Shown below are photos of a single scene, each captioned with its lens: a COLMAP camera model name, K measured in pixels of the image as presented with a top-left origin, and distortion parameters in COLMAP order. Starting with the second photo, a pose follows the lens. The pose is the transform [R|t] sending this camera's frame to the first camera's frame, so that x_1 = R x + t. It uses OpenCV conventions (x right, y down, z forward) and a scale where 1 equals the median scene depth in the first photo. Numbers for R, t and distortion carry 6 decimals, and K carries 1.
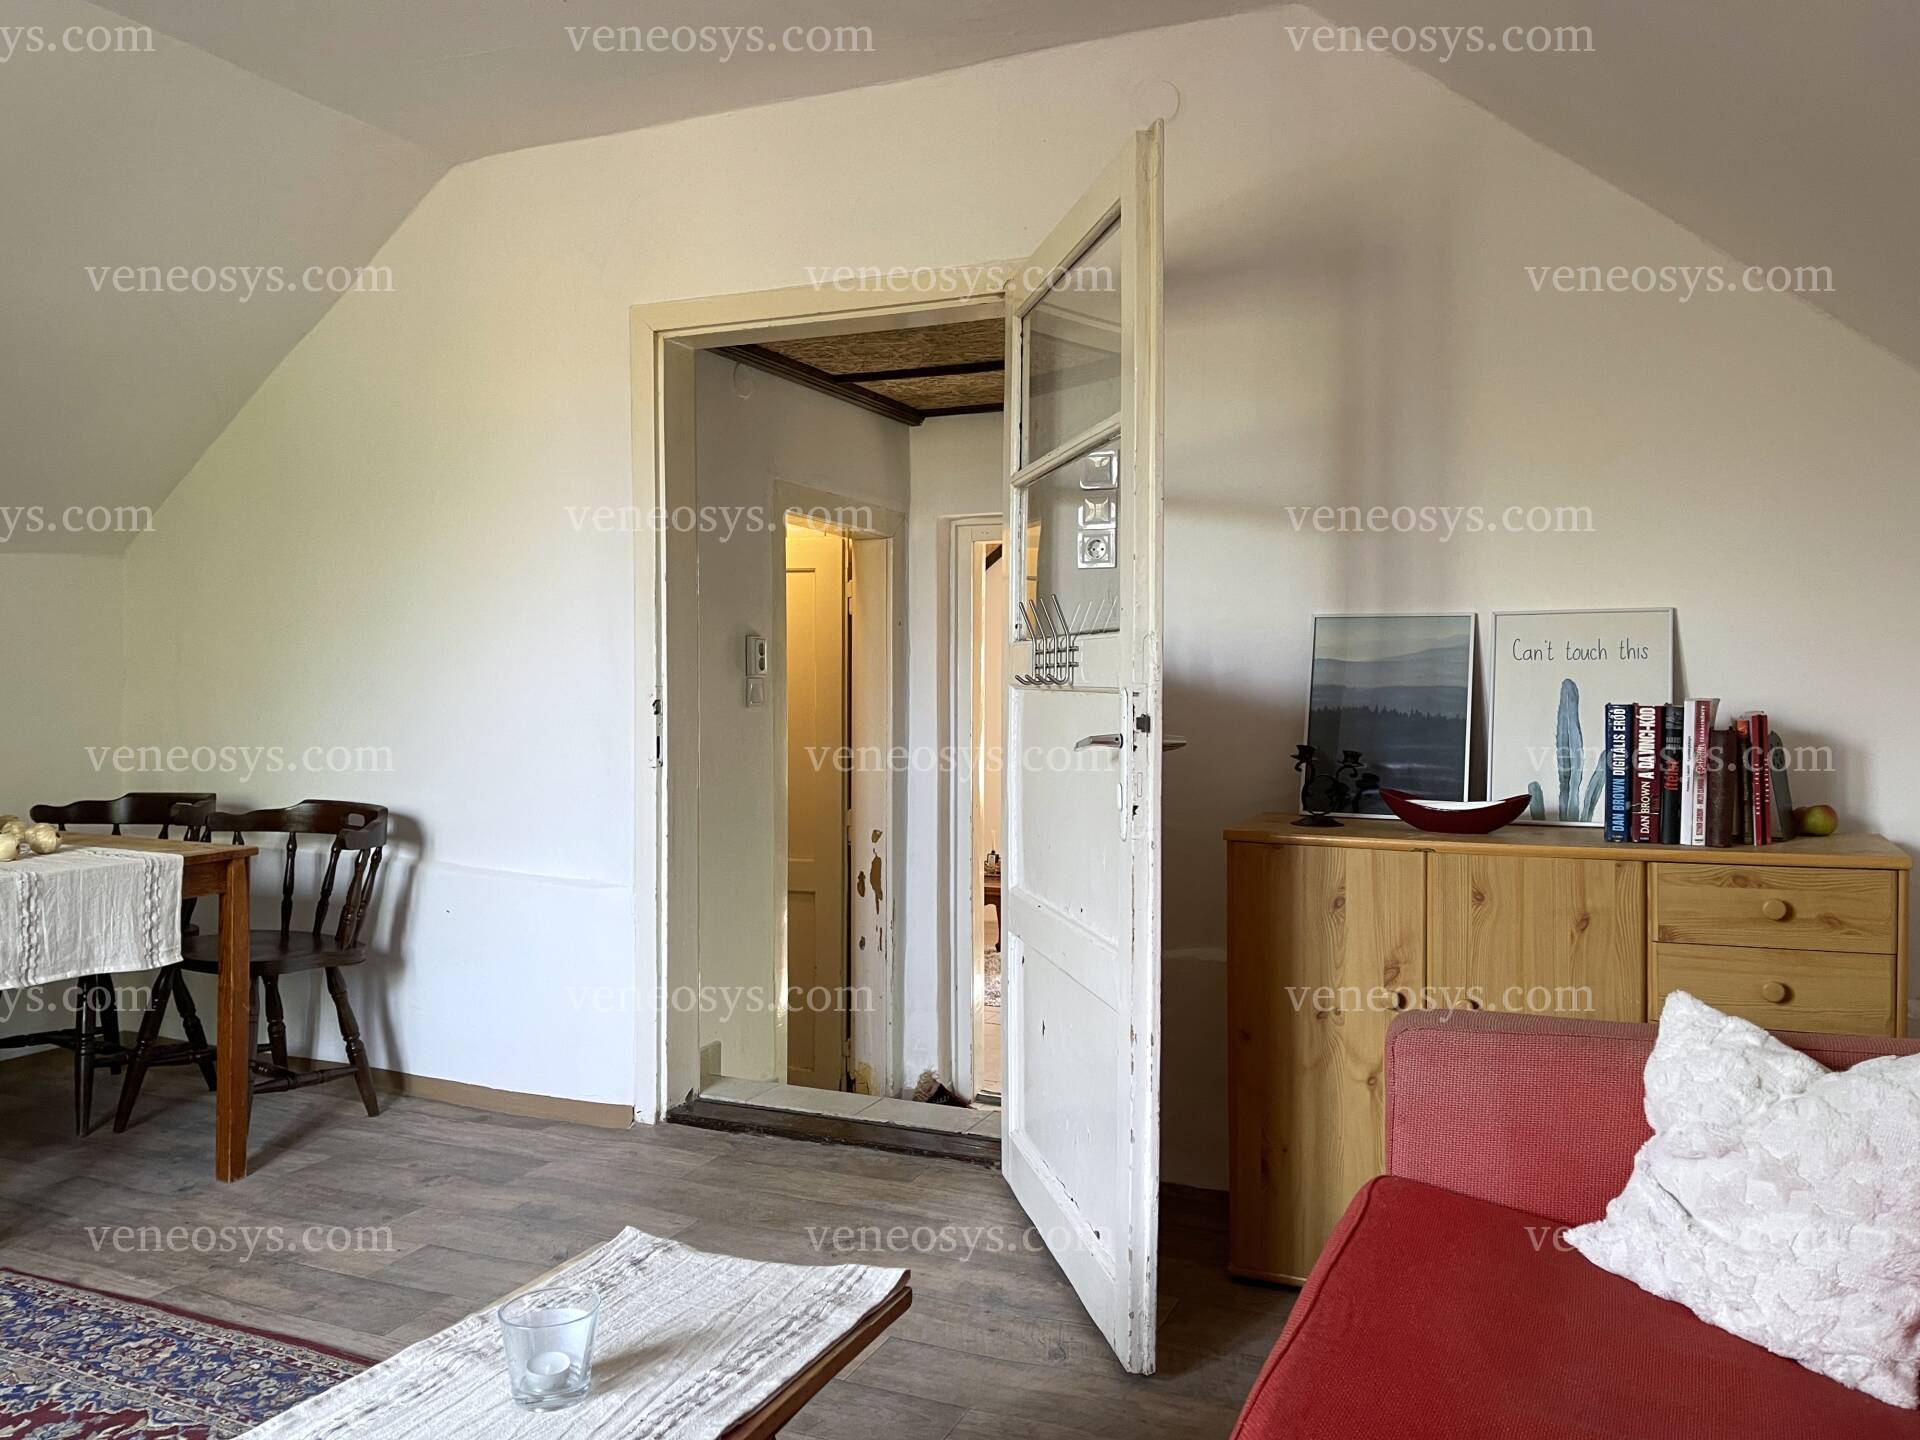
lens RADIAL K [[1469.8, 0, 992.6], [0, 1469.8, 703.1], [0, 0, 1]] dist [0.068476, -0.084154]
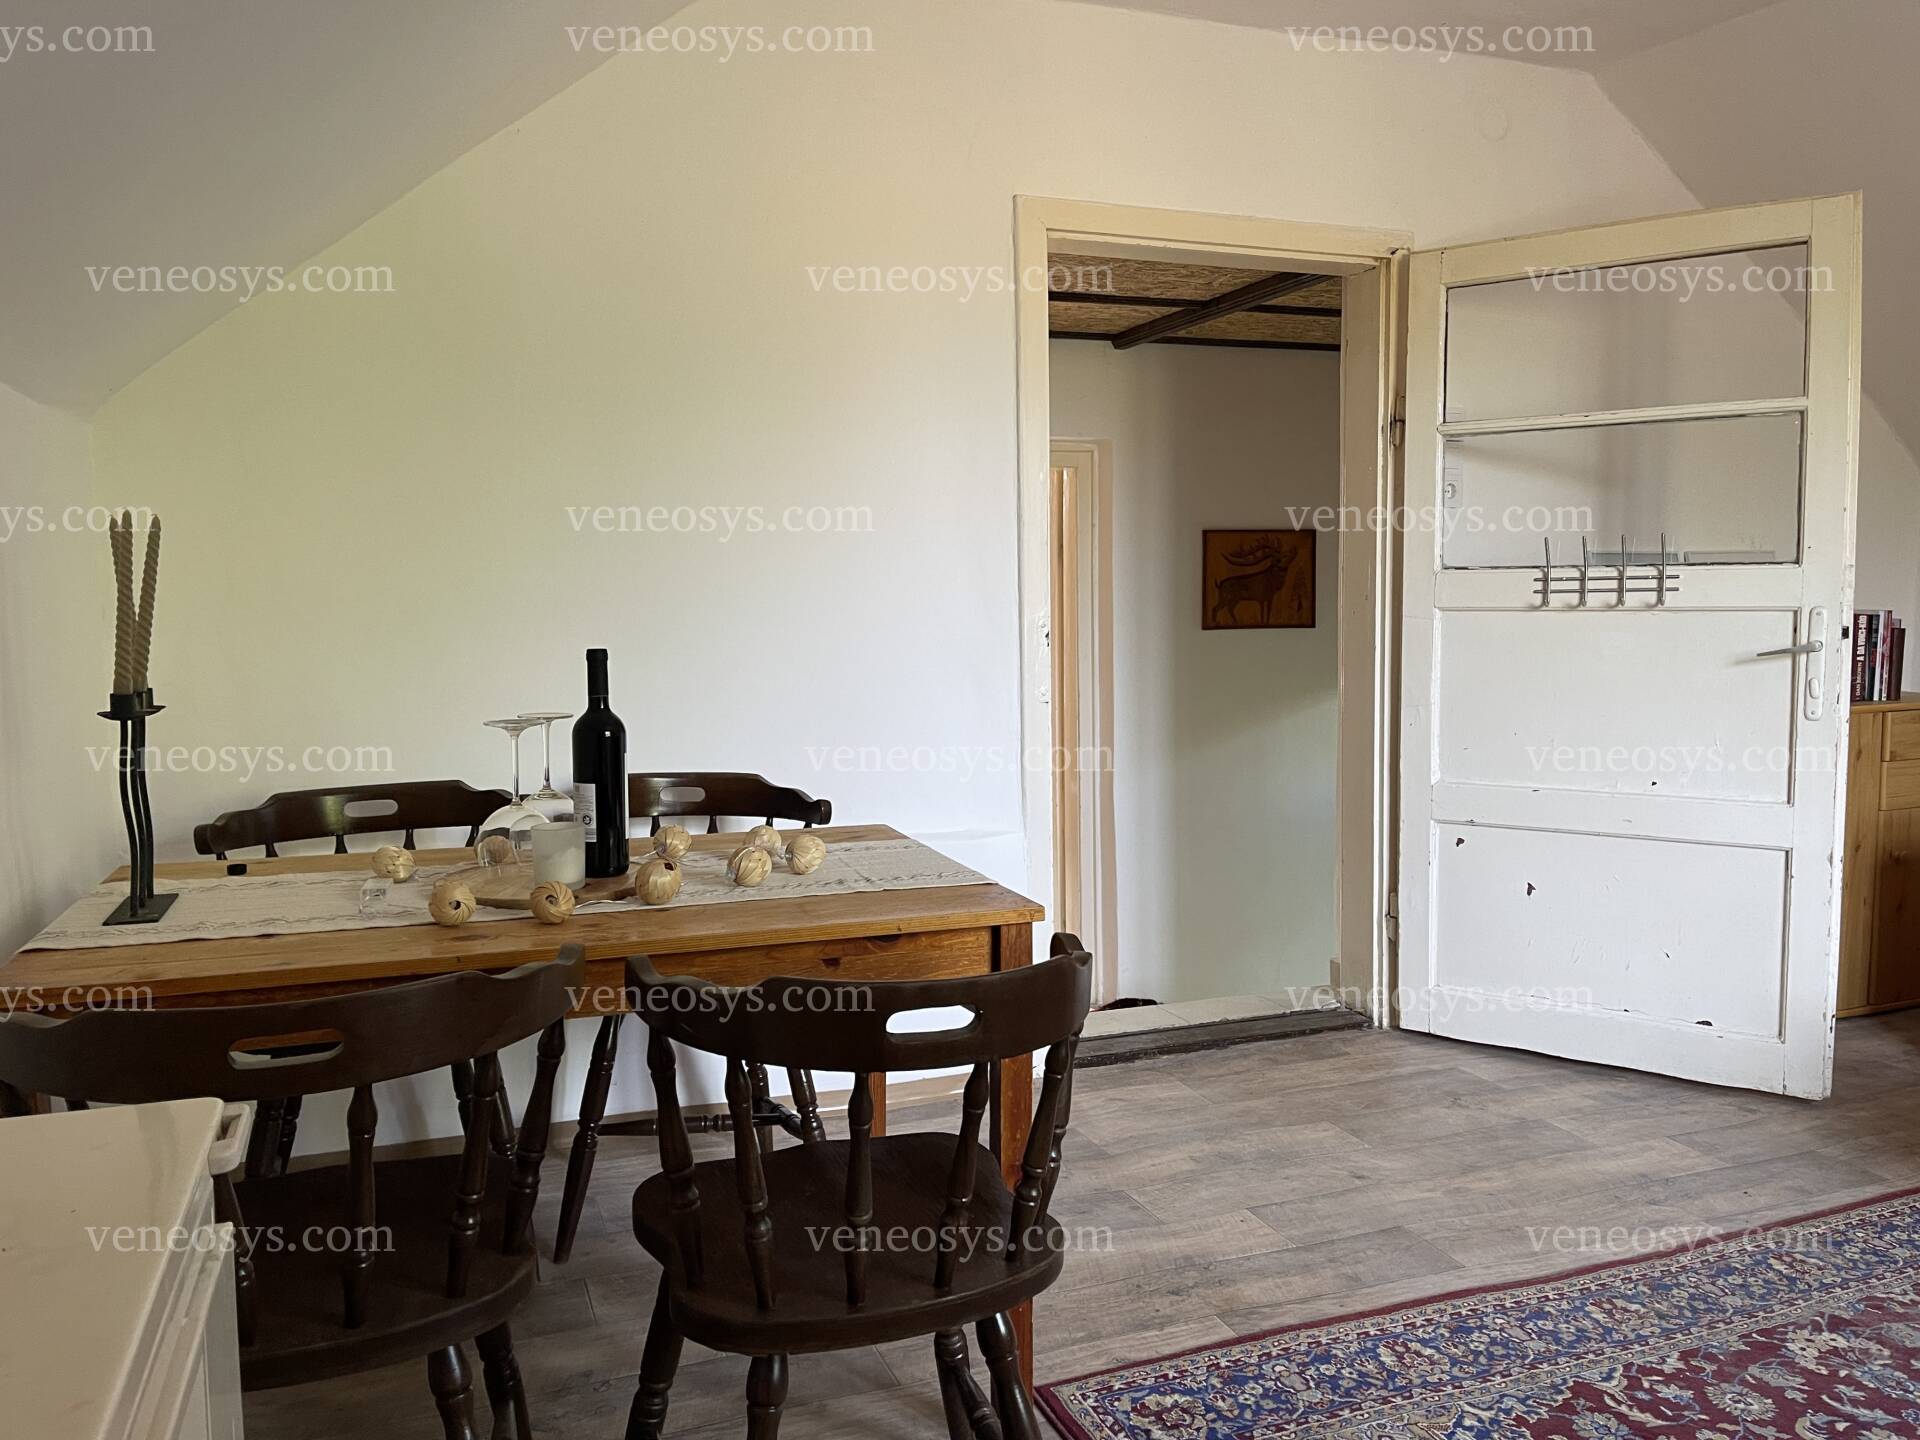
lens RADIAL K [[1469.8, 0, 890.0], [0, 1469.8, 719.0], [0, 0, 1]] dist [0.068476, -0.084154]
pose [[0.718692, -0.065570, 0.692230, -1.242591], [0.022388, 0.997210, 0.071214, -0.019893], [-0.694968, -0.035684, 0.718155, 0.519185]]
